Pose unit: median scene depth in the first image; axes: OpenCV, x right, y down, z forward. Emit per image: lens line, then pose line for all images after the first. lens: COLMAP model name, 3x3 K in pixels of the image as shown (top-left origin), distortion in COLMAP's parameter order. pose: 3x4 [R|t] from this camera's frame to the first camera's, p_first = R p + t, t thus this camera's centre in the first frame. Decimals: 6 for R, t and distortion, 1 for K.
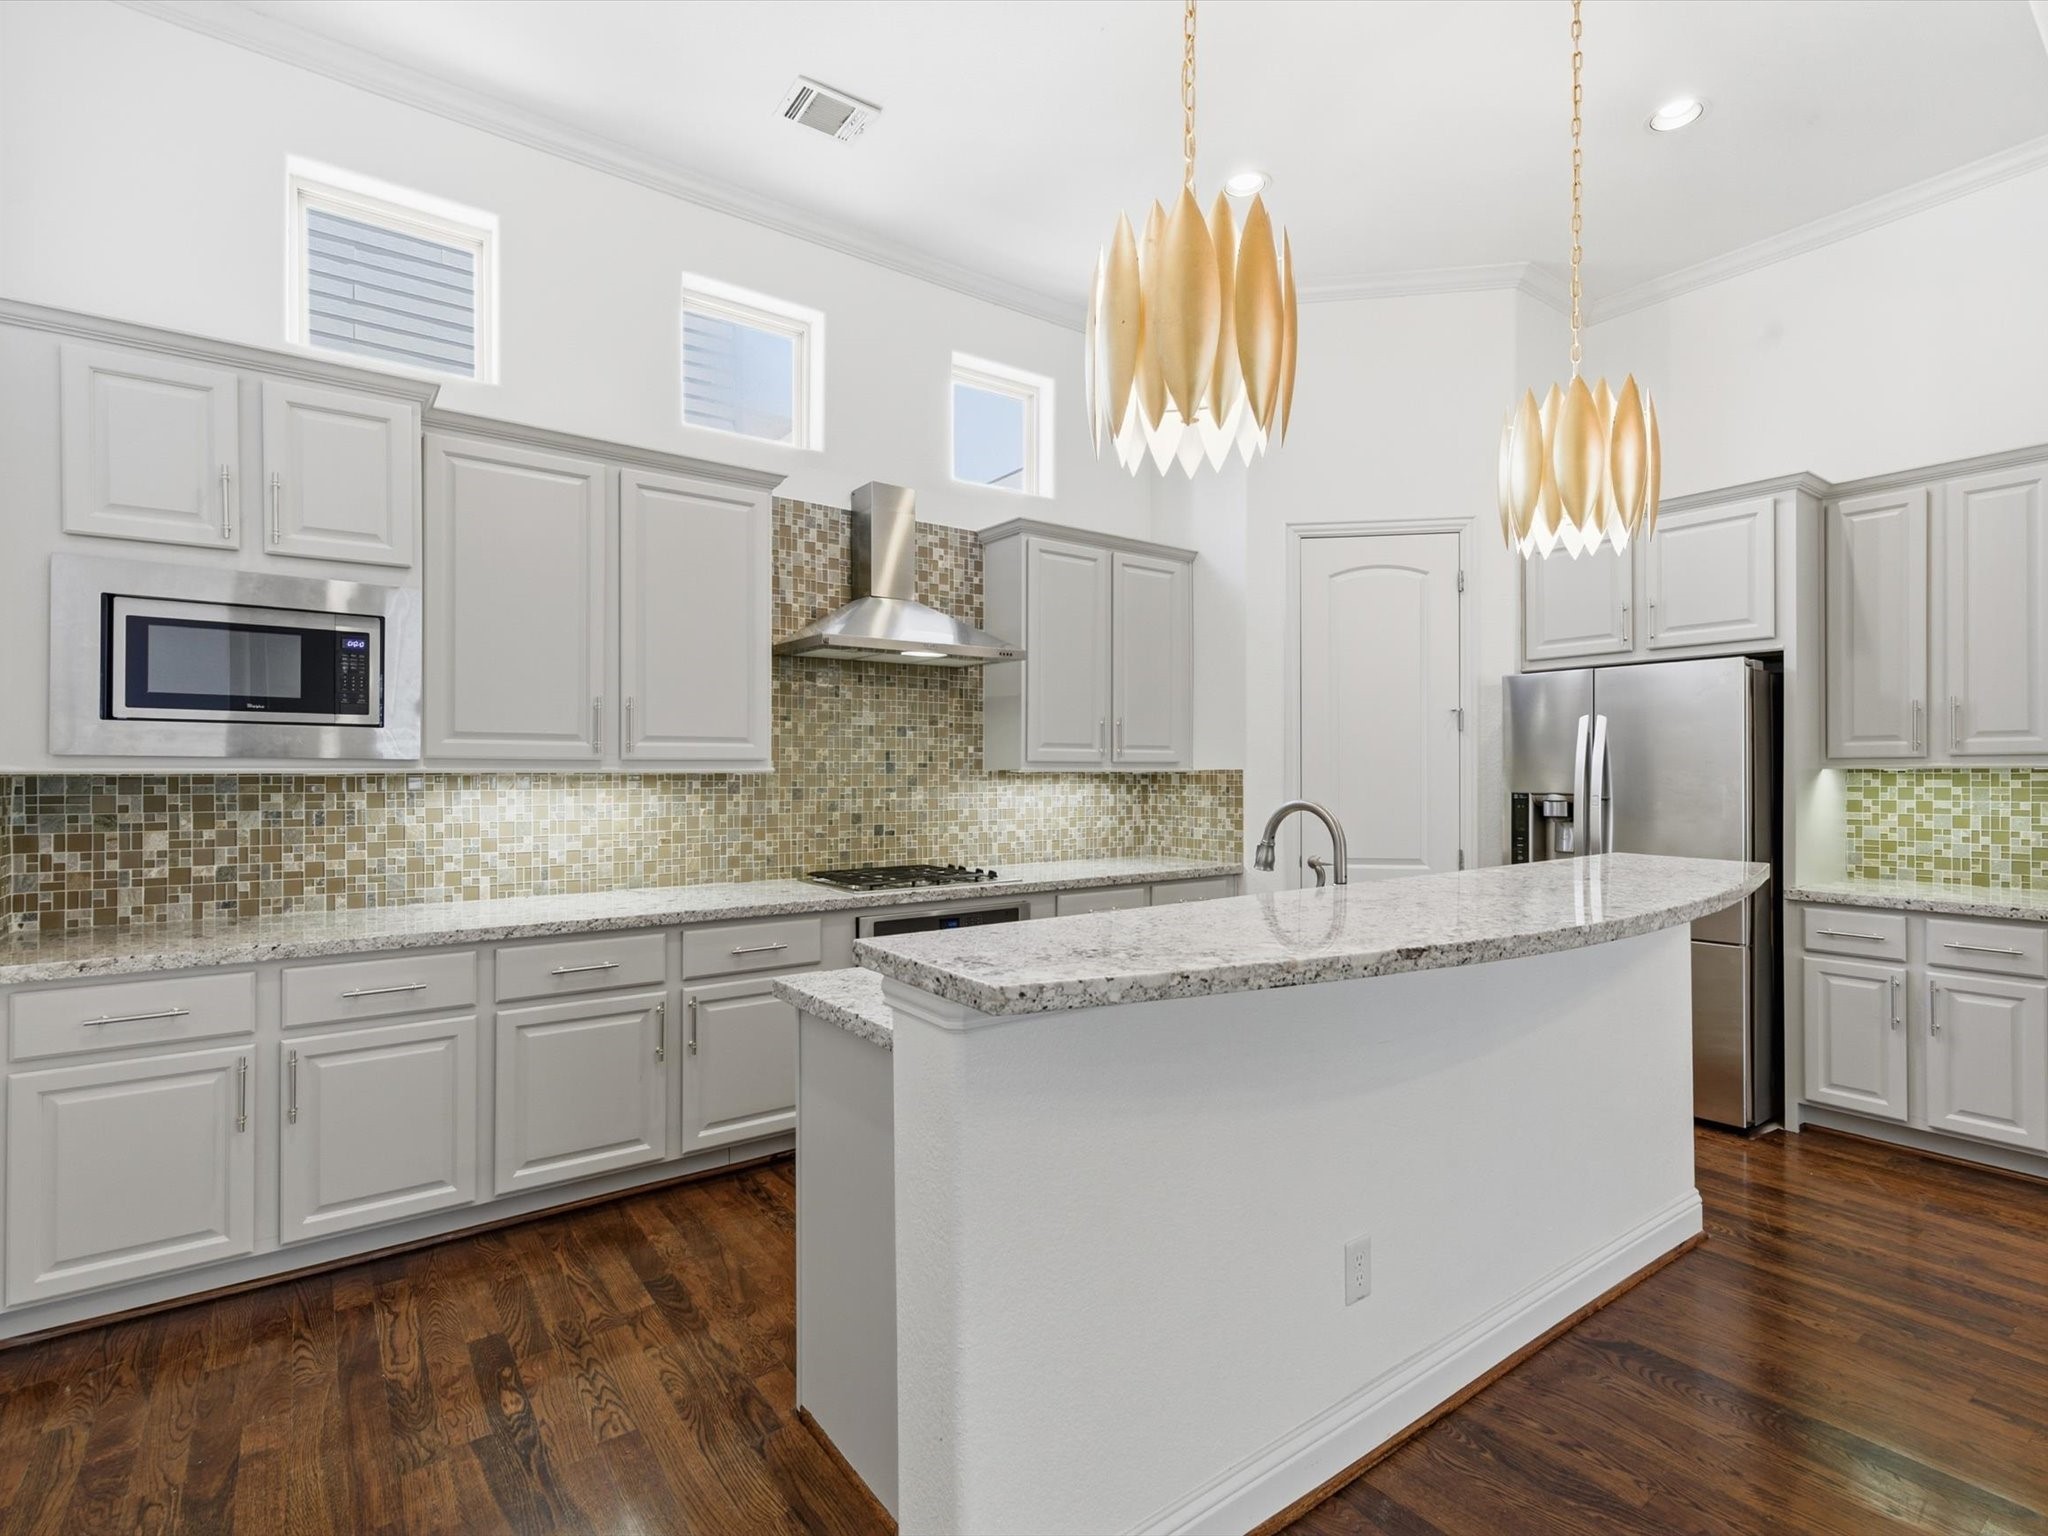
lens RADIAL K [[969.7, 0, 1021.8], [0, 969.7, 773.1], [0, 0, 1]] dist [0.012187, -0.000024]
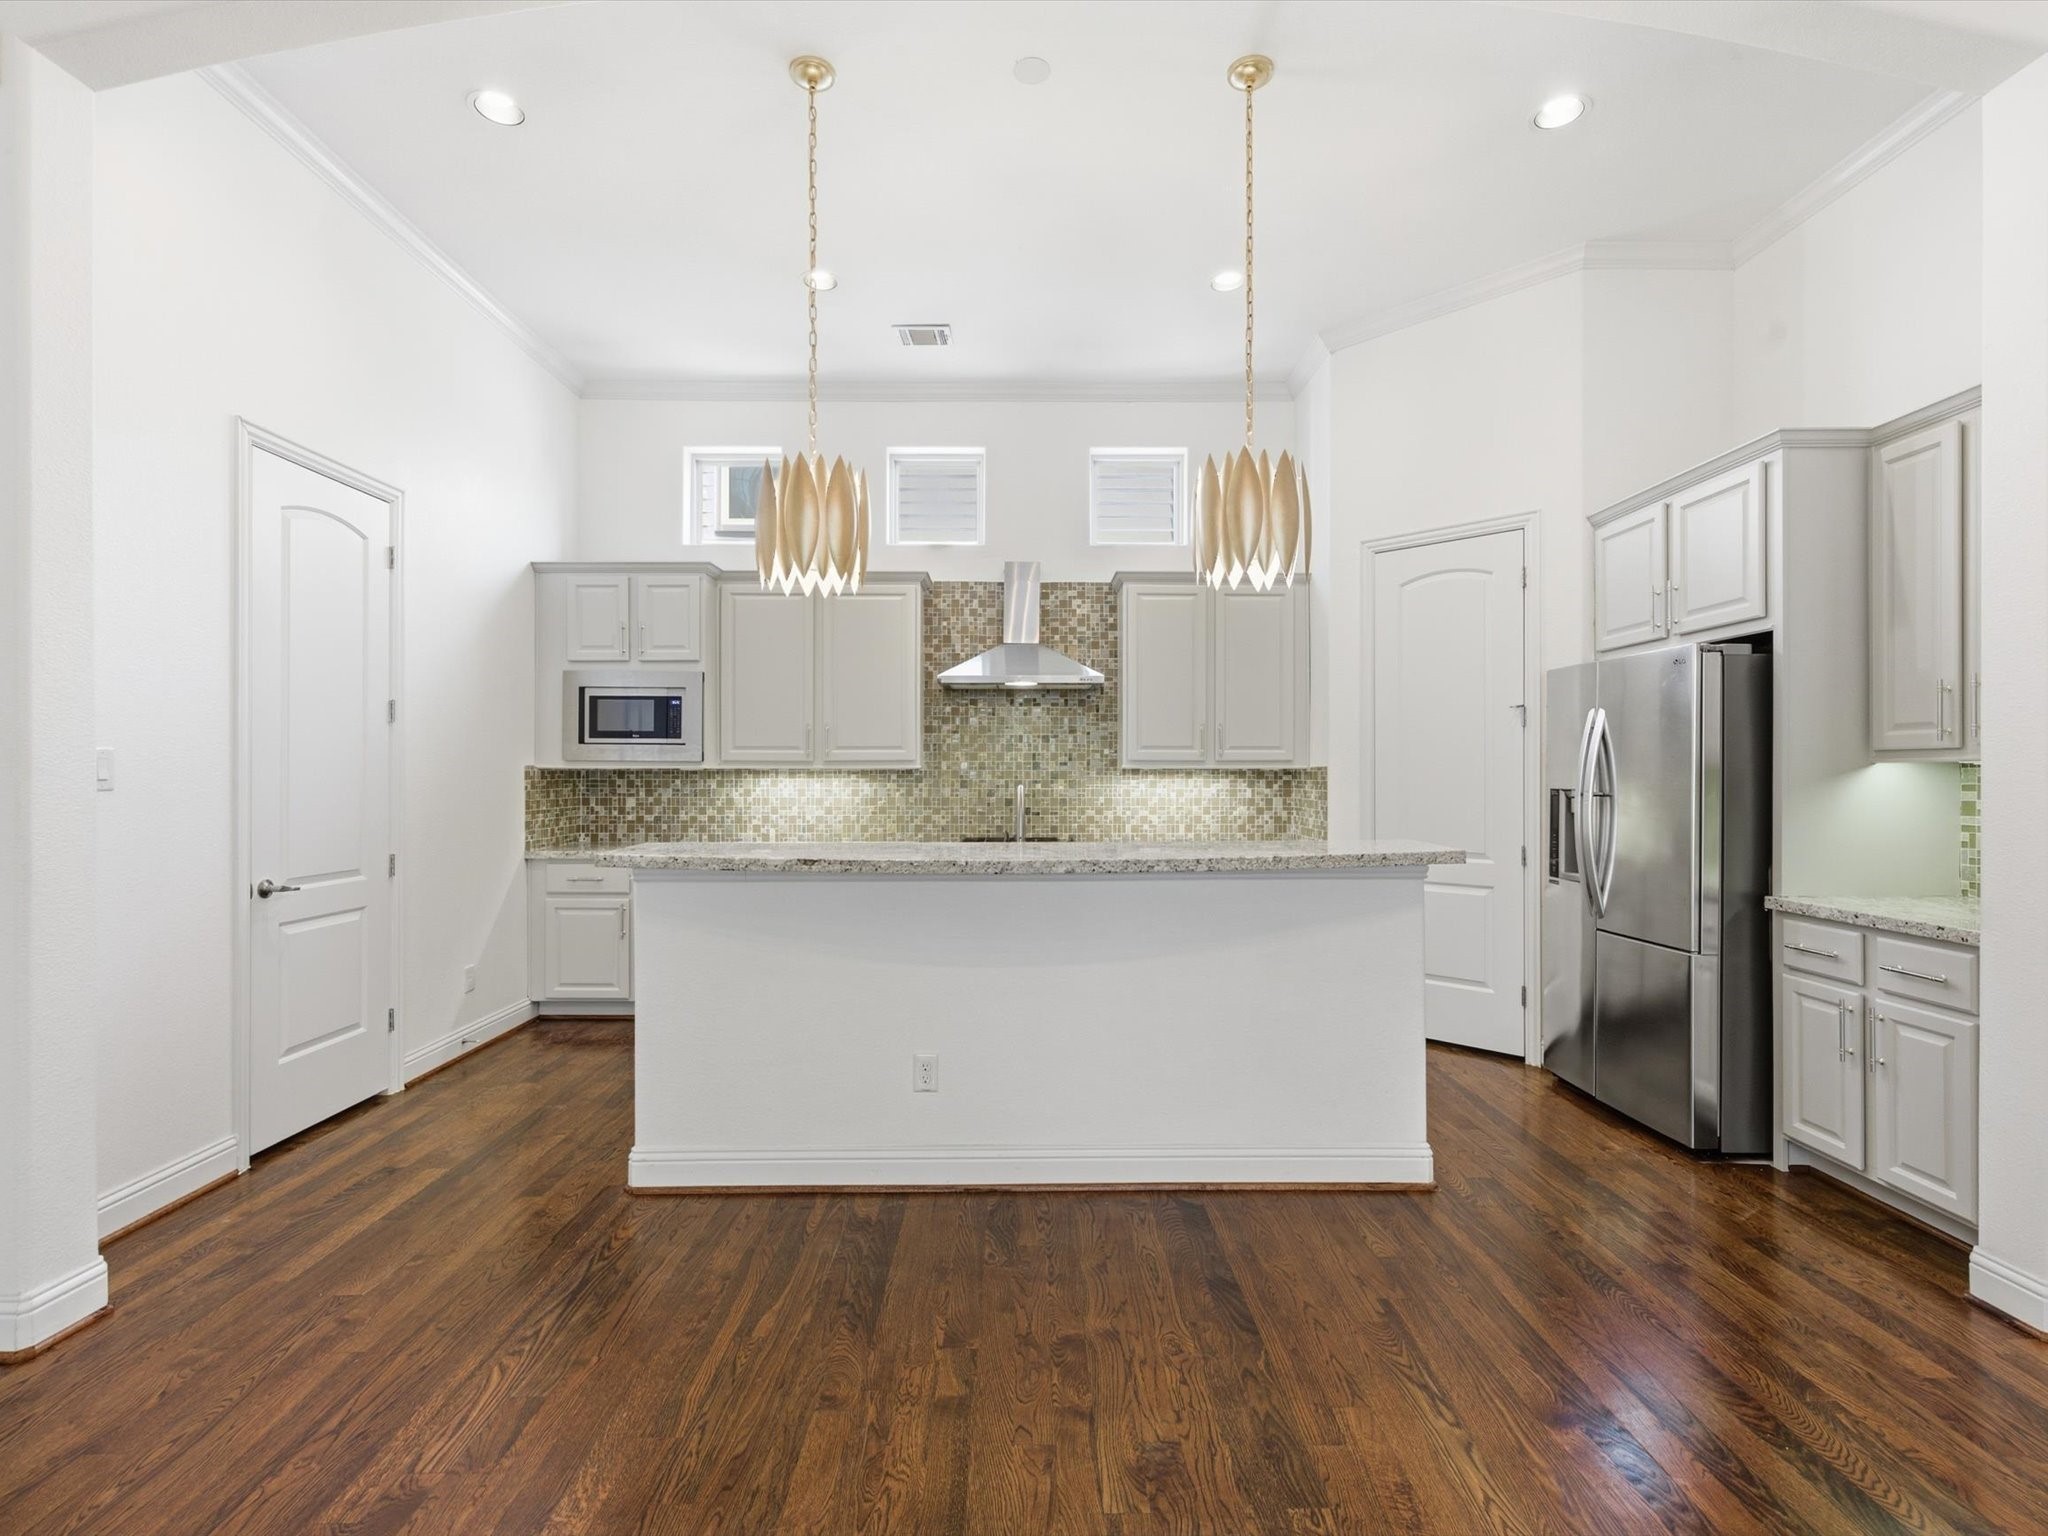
lens RADIAL K [[916.0, 0, 1024.0], [0, 916.0, 768.0], [0, 0, 1]] dist [-0.000197, 0.000136]
pose [[0.820750, -0.001726, -0.571285, 0.660014], [-0.001770, 0.999983, -0.005564, 0.005716], [0.571285, 0.005578, 0.820733, -0.075321]]
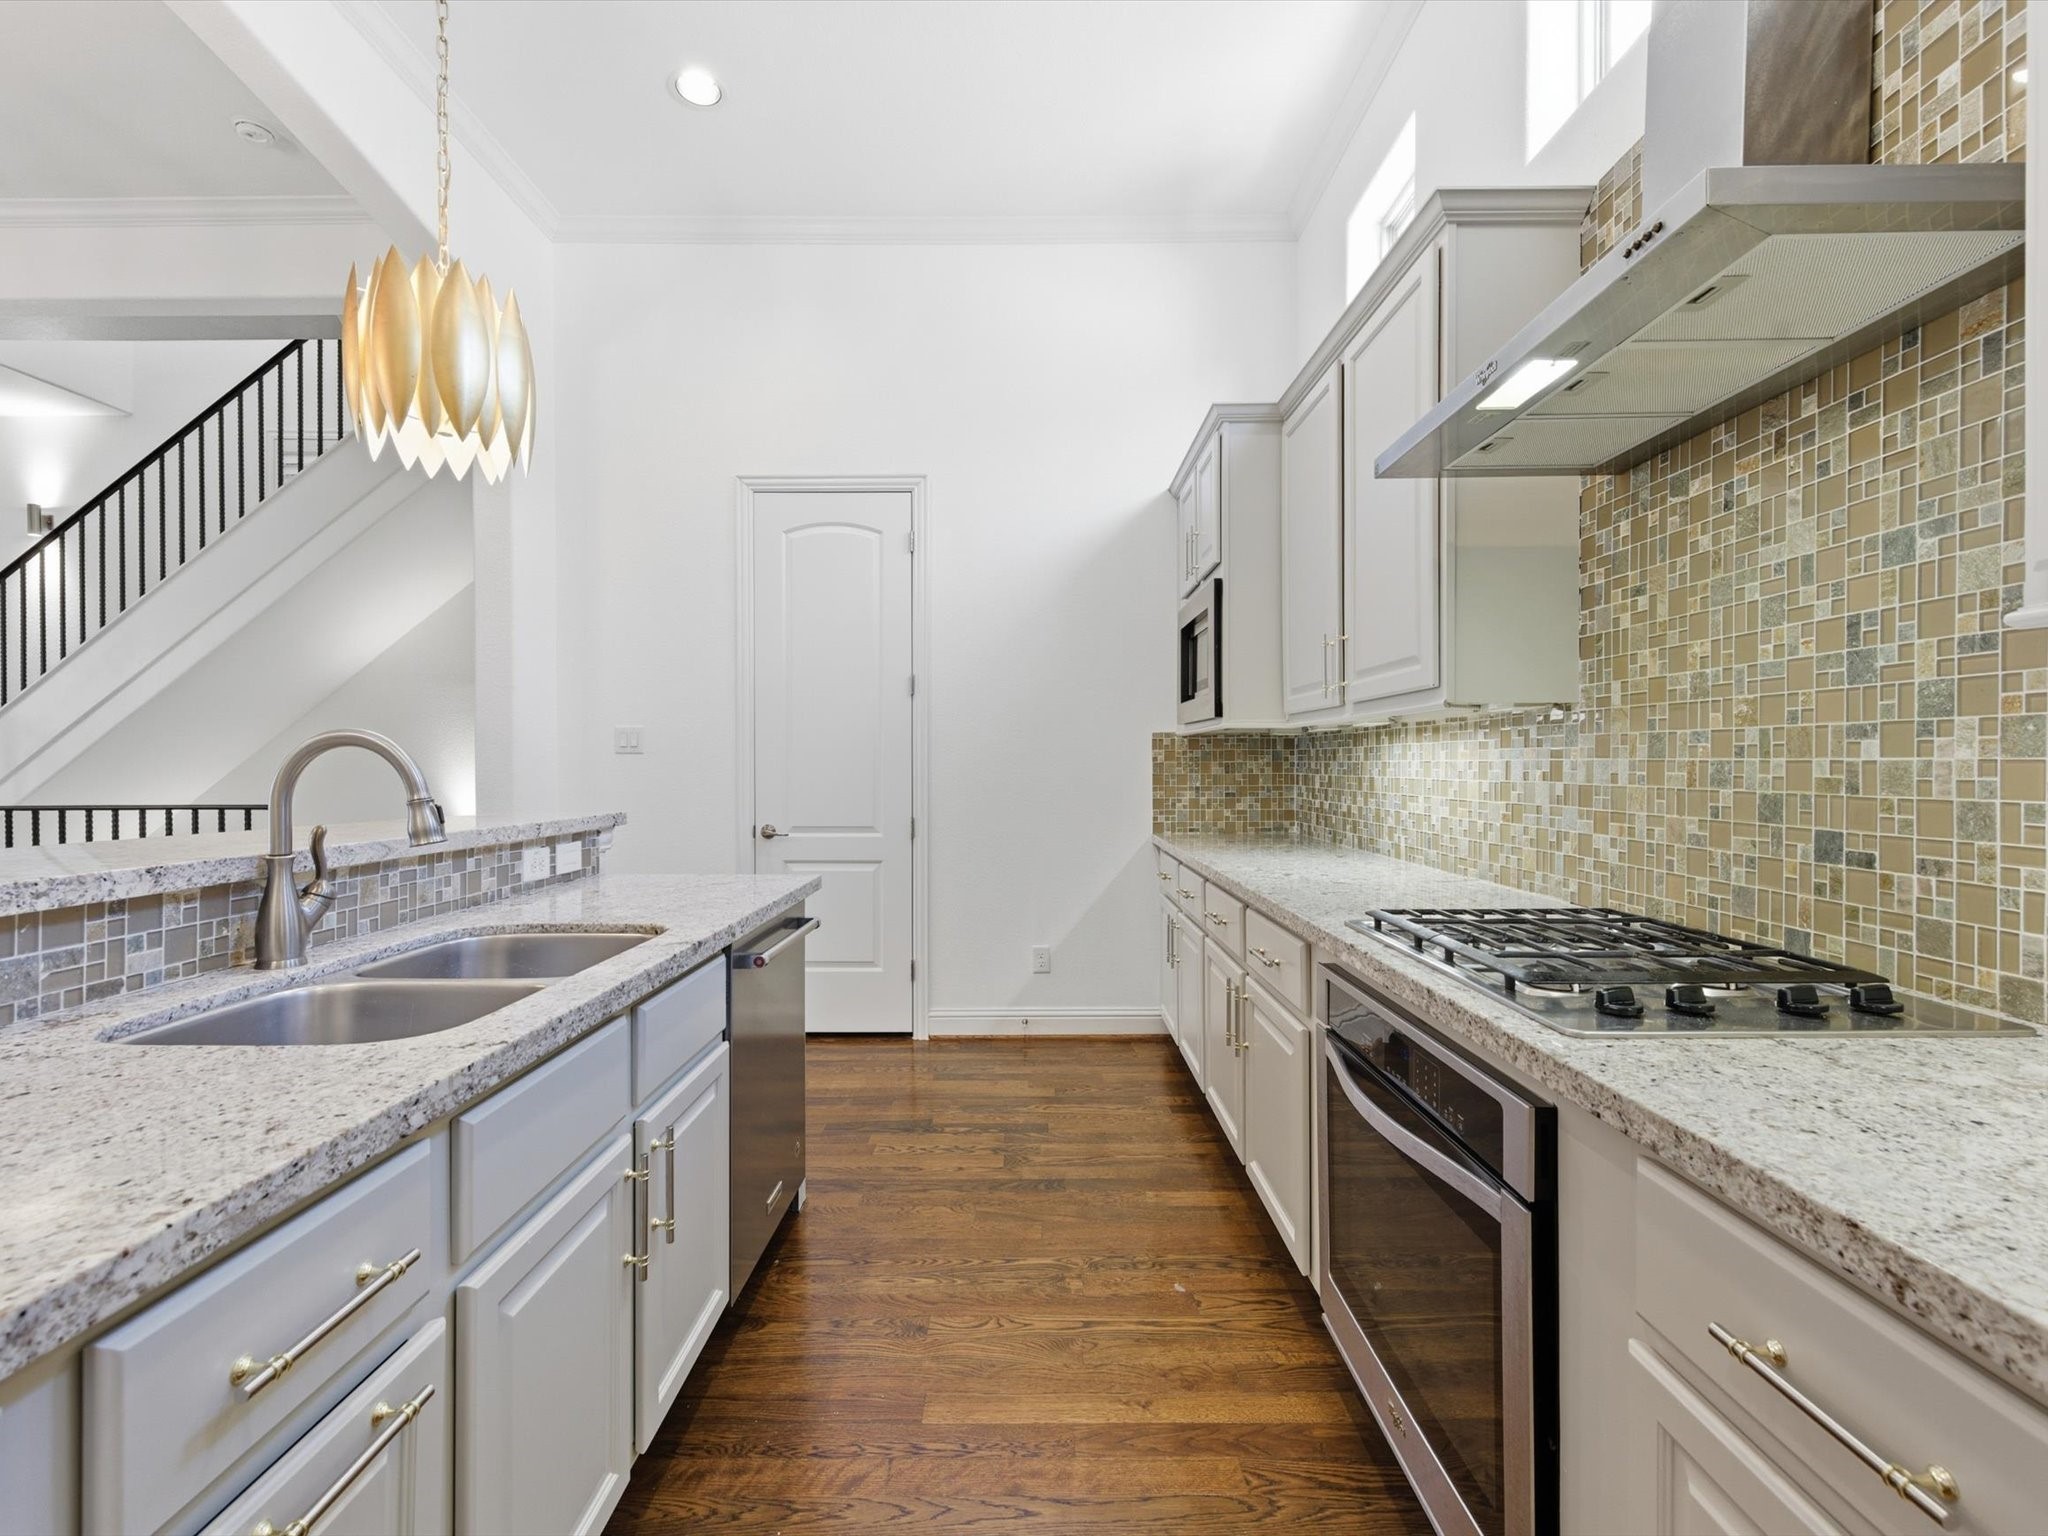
lens RADIAL K [[916.0, 0, 1024.0], [0, 916.0, 768.0], [0, 0, 1]] dist [-0.000197, 0.000136]
pose [[-0.581605, 0.007666, -0.813435, 0.327524], [0.003920, 0.999970, 0.006621, 0.030137], [0.813462, 0.000662, -0.581618, 1.067846]]
